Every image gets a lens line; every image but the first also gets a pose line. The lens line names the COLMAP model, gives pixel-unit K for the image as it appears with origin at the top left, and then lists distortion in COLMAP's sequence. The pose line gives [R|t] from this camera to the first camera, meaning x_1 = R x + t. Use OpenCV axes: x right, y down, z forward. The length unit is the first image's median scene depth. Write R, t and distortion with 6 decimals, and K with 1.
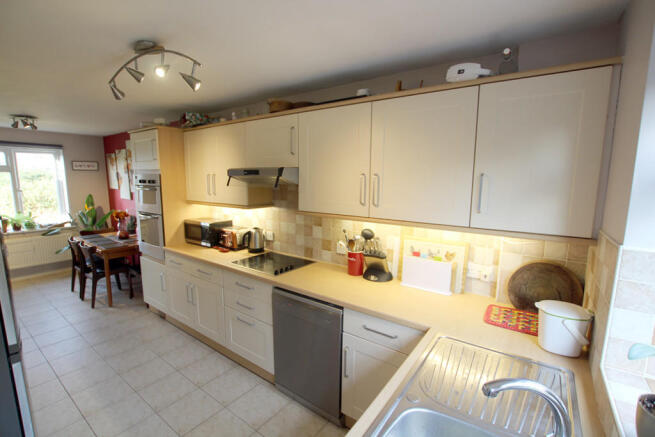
lens RADIAL K [[303.8, 0, 318.7], [0, 303.8, 219.9], [0, 0, 1]] dist [-0.043621, 0.010195]
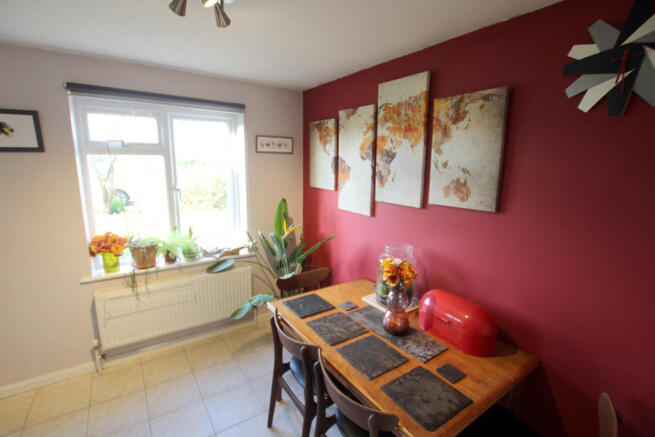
lens RADIAL K [[303.8, 0, 318.7], [0, 303.8, 219.9], [0, 0, 1]] dist [-0.043621, 0.010195]
pose [[0.940829, 0.067579, -0.332074, -0.539973], [-0.053643, 0.997259, 0.050966, -0.080306], [0.334608, -0.030137, 0.941875, 0.520034]]
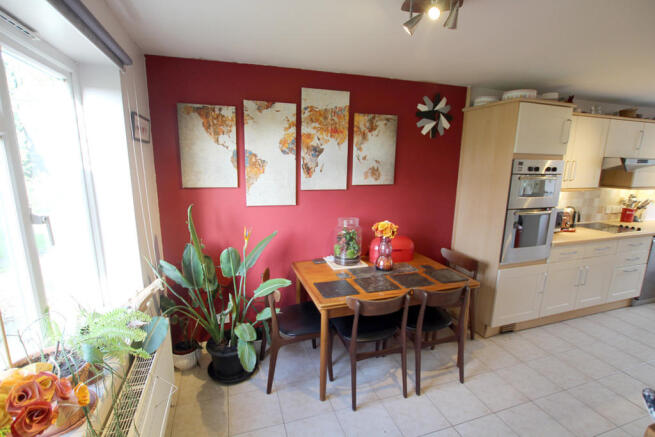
lens RADIAL K [[303.8, 0, 318.7], [0, 303.8, 219.9], [0, 0, 1]] dist [-0.043621, 0.010195]
pose [[0.587012, -0.158227, 0.793965, -1.011140], [0.109435, 0.987222, 0.115831, -0.096607], [-0.802148, 0.018893, 0.596827, 0.644955]]
